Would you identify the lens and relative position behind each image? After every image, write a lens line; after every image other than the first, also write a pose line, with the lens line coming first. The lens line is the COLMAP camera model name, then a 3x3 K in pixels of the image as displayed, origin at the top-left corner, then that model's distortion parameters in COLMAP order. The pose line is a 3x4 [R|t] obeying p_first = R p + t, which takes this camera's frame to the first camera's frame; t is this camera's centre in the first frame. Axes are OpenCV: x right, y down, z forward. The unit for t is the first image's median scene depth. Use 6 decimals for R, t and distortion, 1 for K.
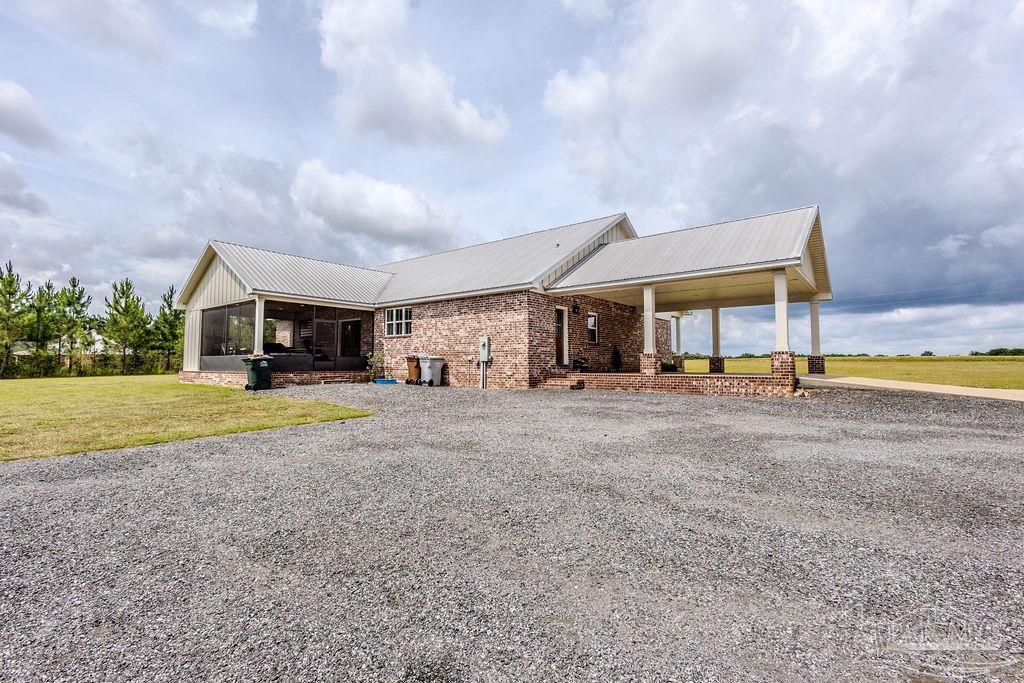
lens RADIAL K [[481.9, 0, 511.7], [0, 481.9, 341.5], [0, 0, 1]] dist [0.013439, 0.000857]
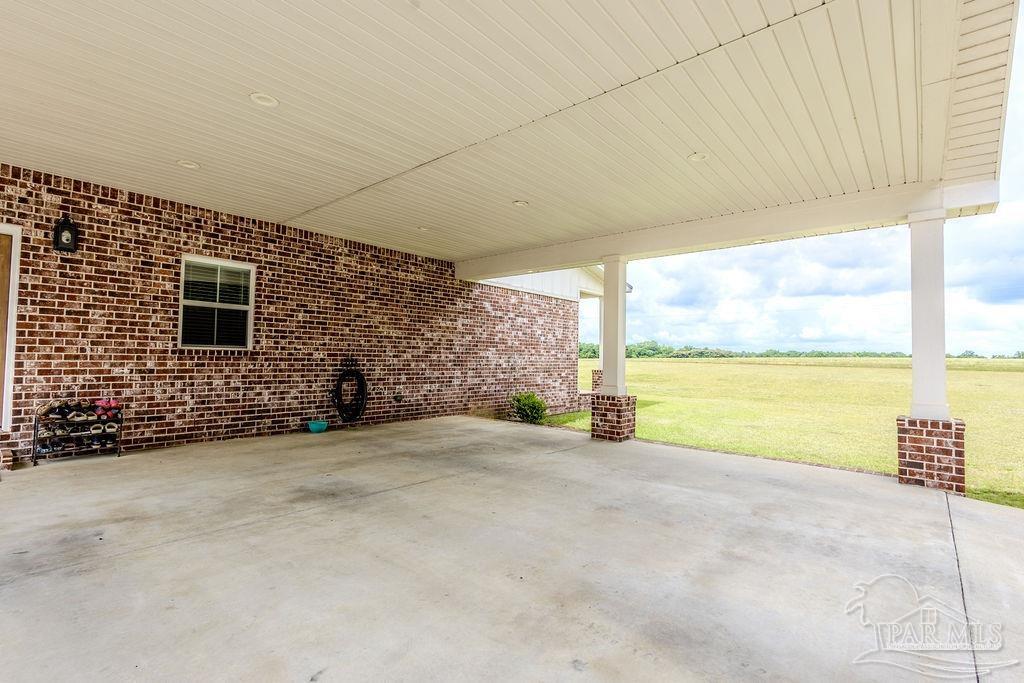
lens RADIAL K [[481.9, 0, 512.5], [0, 481.9, 338.0], [0, 0, 1]] dist [0.013439, 0.000857]
pose [[0.998378, 0.021876, -0.052571, 0.348204], [-0.021171, 0.999679, 0.013919, -0.013284], [0.052859, -0.012783, 0.998520, 0.604881]]
